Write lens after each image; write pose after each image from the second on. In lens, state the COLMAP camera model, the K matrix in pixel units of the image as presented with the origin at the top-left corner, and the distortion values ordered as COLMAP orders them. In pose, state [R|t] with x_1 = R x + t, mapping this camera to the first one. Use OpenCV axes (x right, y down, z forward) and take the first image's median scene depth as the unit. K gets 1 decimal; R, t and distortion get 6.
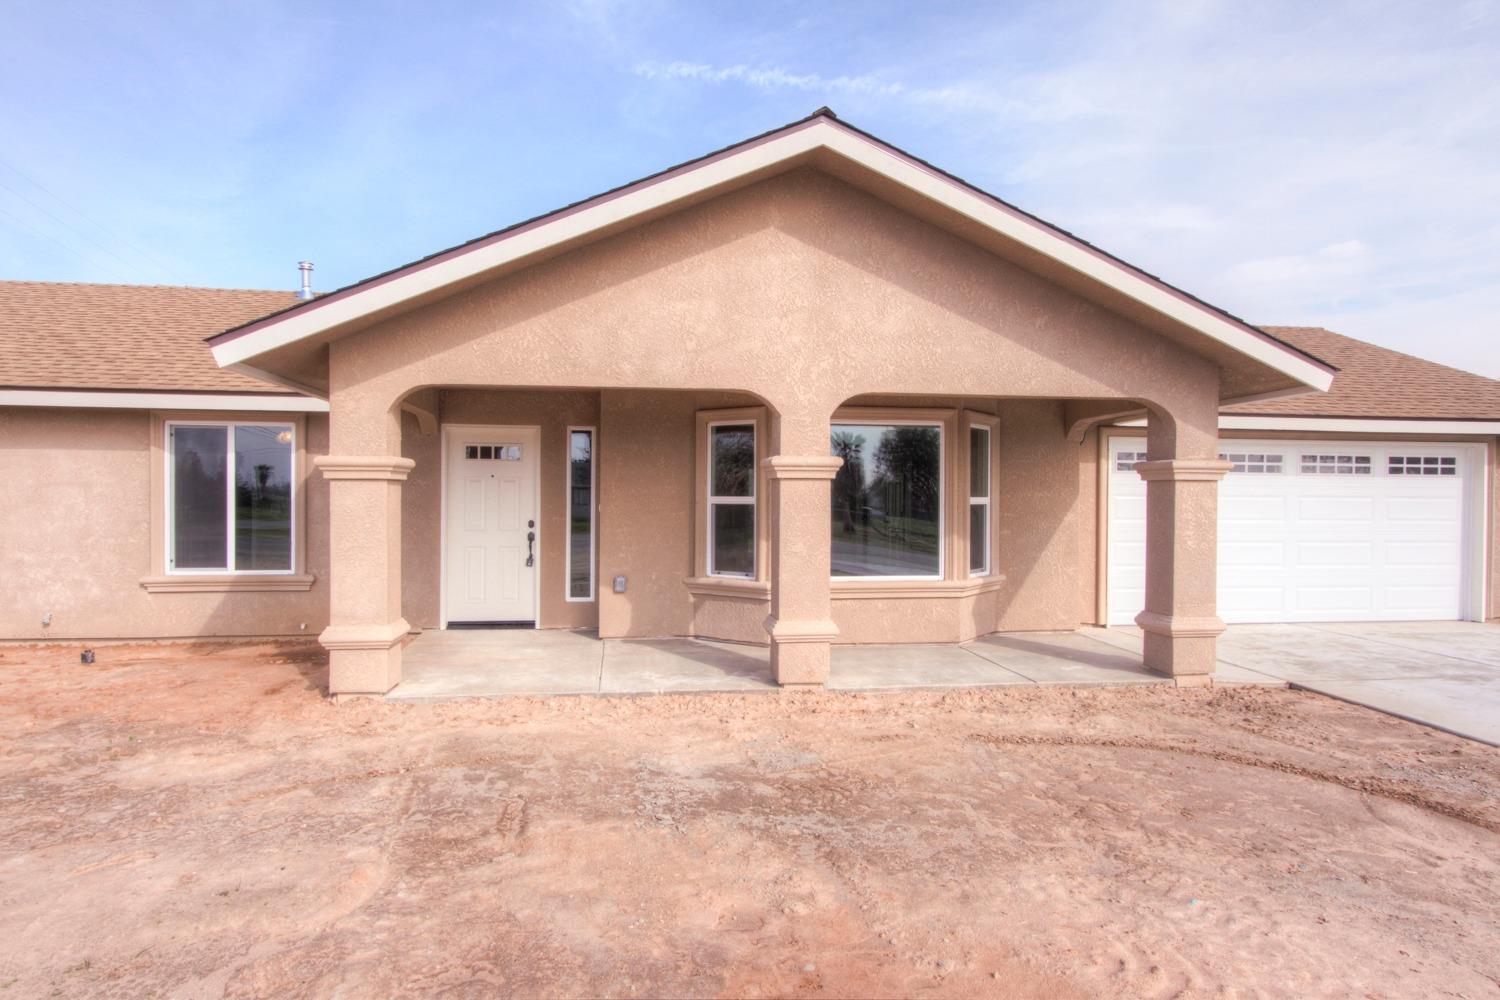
lens RADIAL K [[889.3, 0, 744.4], [0, 889.3, 493.9], [0, 0, 1]] dist [-0.002022, 0.000251]
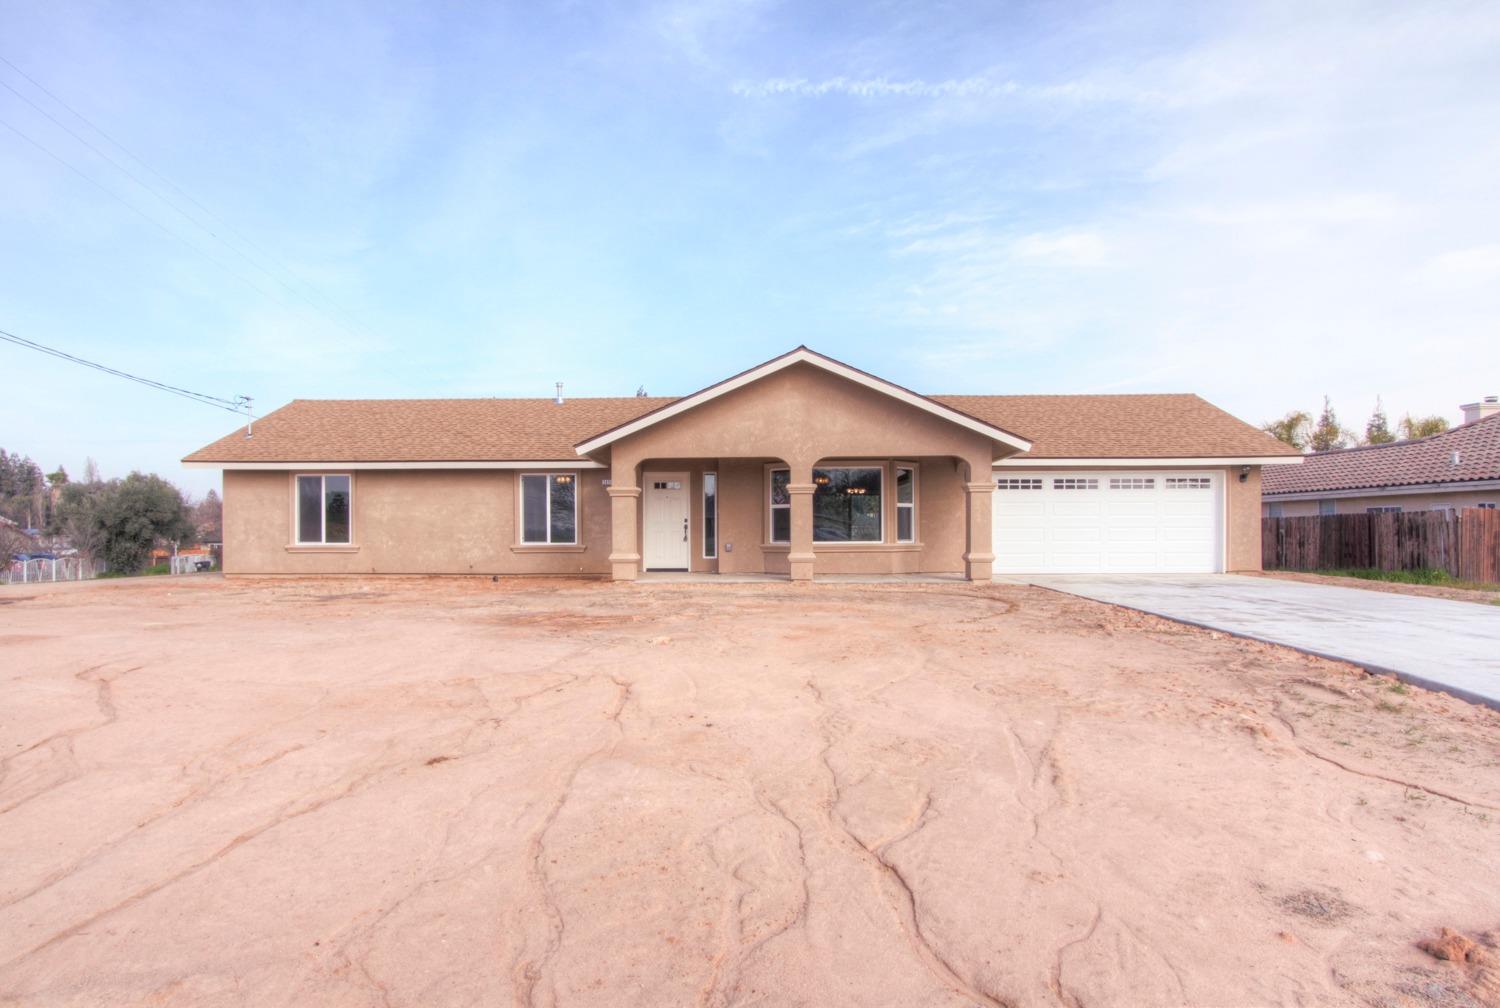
lens RADIAL K [[889.3, 0, 752.2], [0, 889.3, 514.1], [0, 0, 1]] dist [-0.002022, 0.000251]
pose [[0.989957, -0.013733, -0.140698, 0.214542], [0.011776, 0.999822, -0.014732, 0.056171], [0.140875, 0.012927, 0.989943, -1.082538]]
